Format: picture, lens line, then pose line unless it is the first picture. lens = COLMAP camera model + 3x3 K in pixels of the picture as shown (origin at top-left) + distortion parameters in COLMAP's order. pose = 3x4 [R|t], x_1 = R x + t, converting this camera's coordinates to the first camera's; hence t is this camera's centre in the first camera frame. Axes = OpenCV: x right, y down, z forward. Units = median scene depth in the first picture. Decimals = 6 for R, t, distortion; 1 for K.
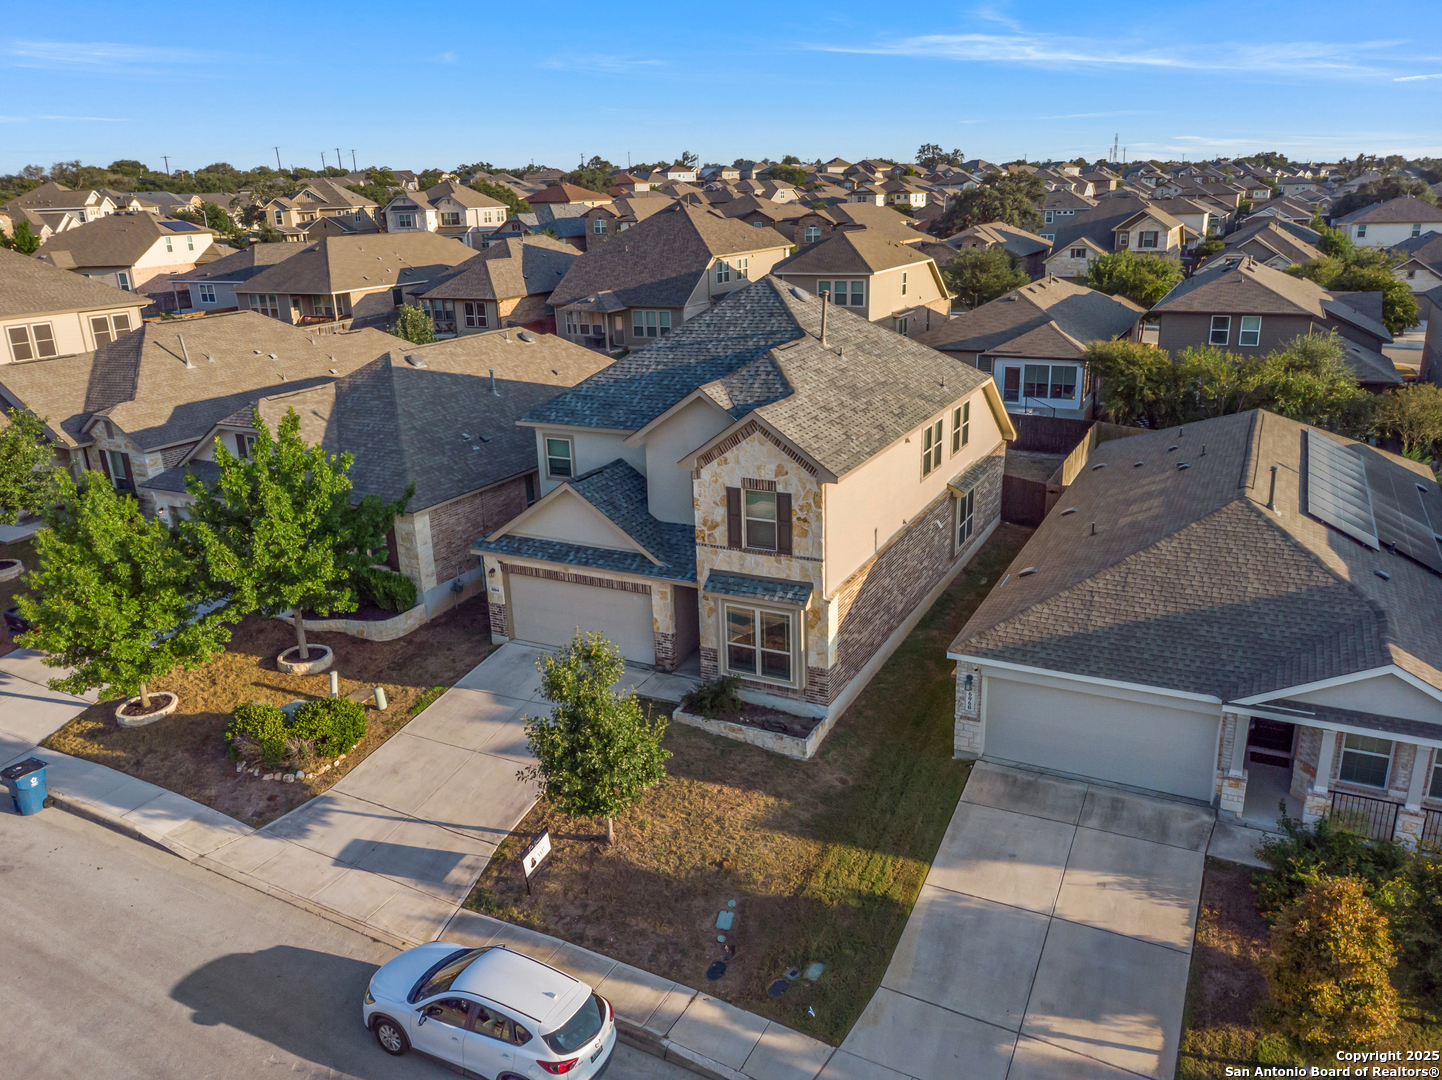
lens RADIAL K [[1065.5, 0, 721.0], [0, 1065.5, 540.0], [0, 0, 1]] dist [-0.004878, 0.007366]
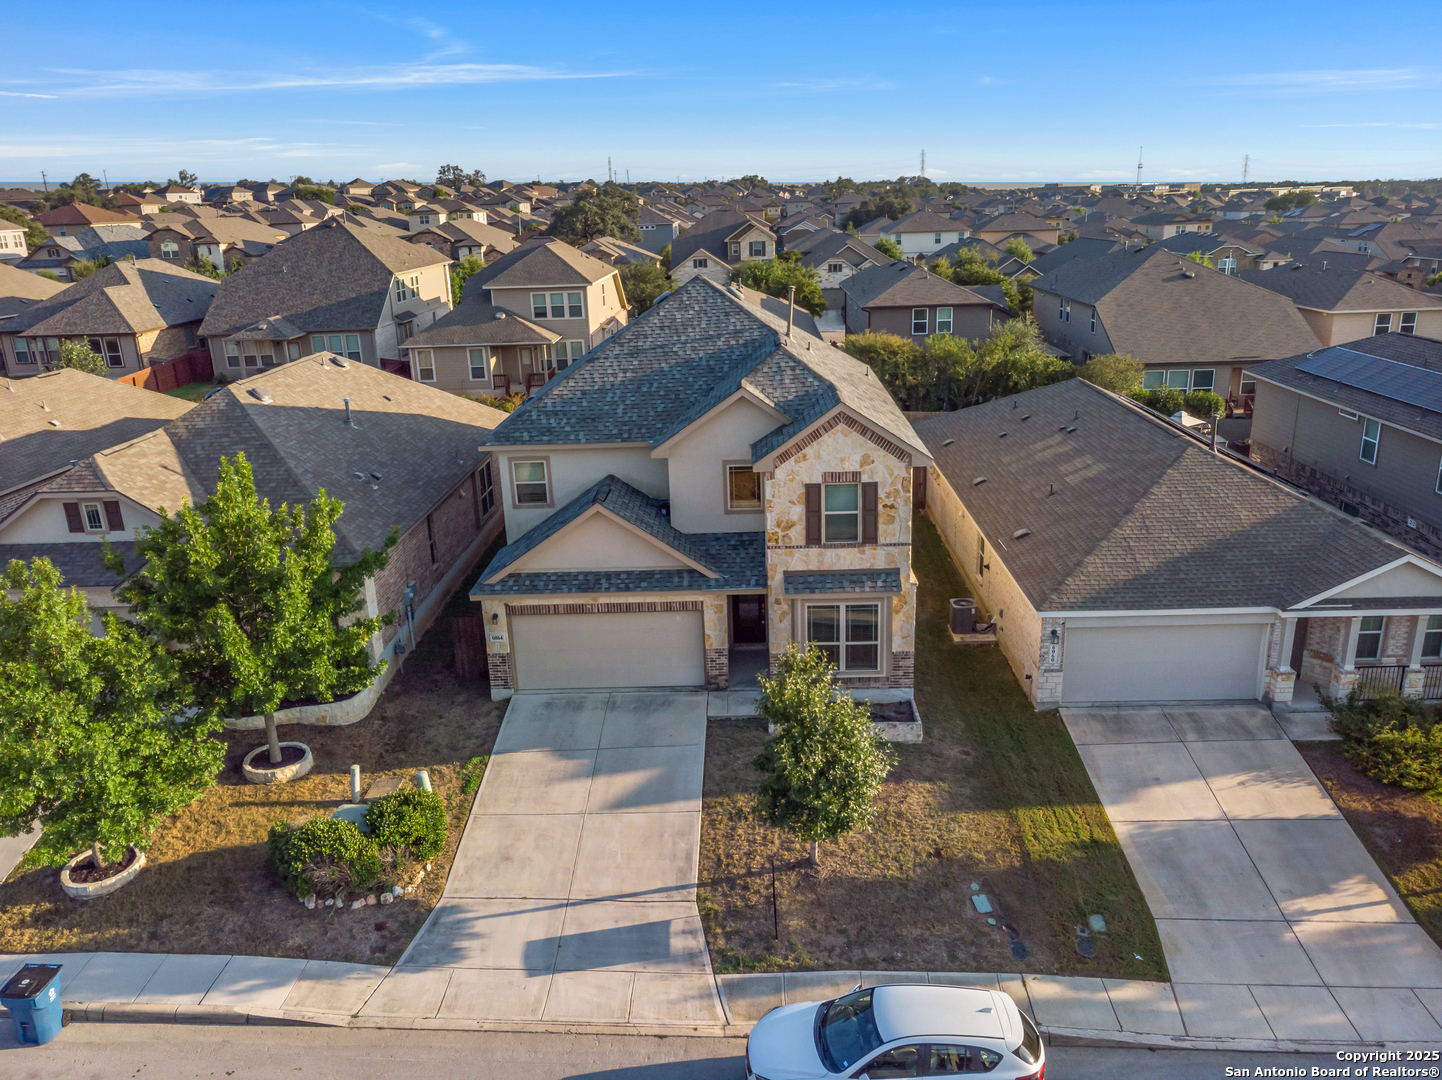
lens RADIAL K [[1065.5, 0, 721.0], [0, 1065.5, 540.0], [0, 0, 1]] dist [-0.004878, 0.007366]
pose [[0.904229, -0.132339, 0.406025, -0.460380], [0.140031, 0.990088, 0.010854, -0.019978], [-0.403437, 0.047042, 0.913798, 0.138251]]
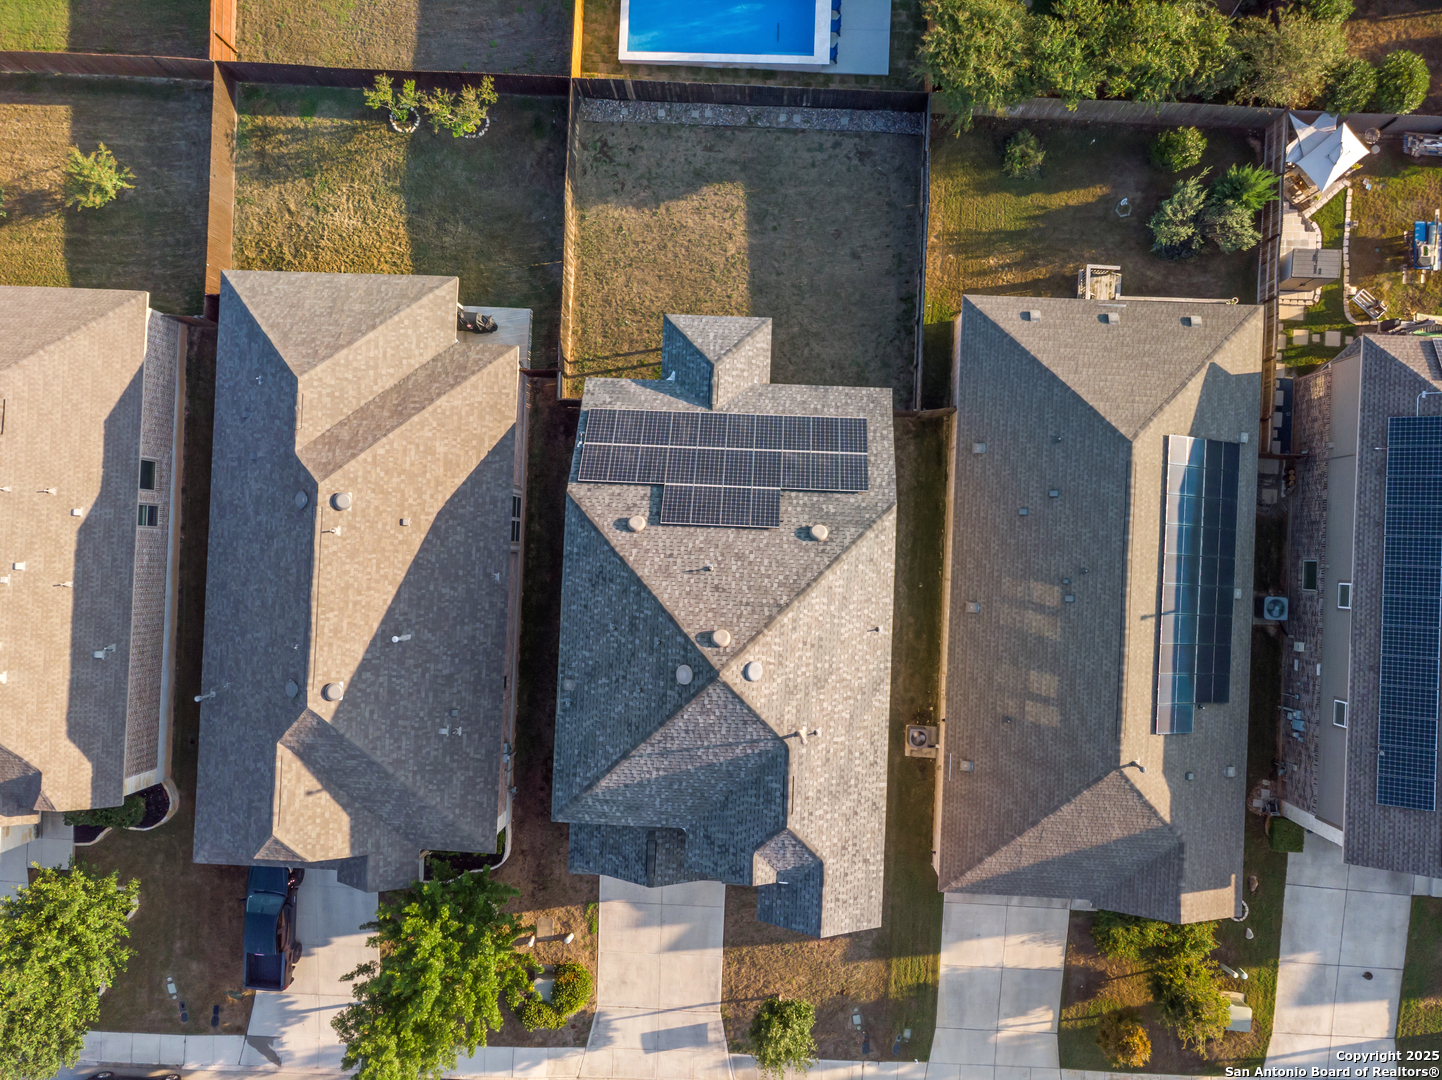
lens RADIAL K [[1065.5, 0, 721.0], [0, 1065.5, 540.0], [0, 0, 1]] dist [-0.004878, 0.007366]
pose [[0.908986, -0.416825, 0.000720, 0.121711], [0.138590, 0.303858, 0.942583, -1.543764], [-0.393112, -0.856695, 0.333970, 0.969508]]
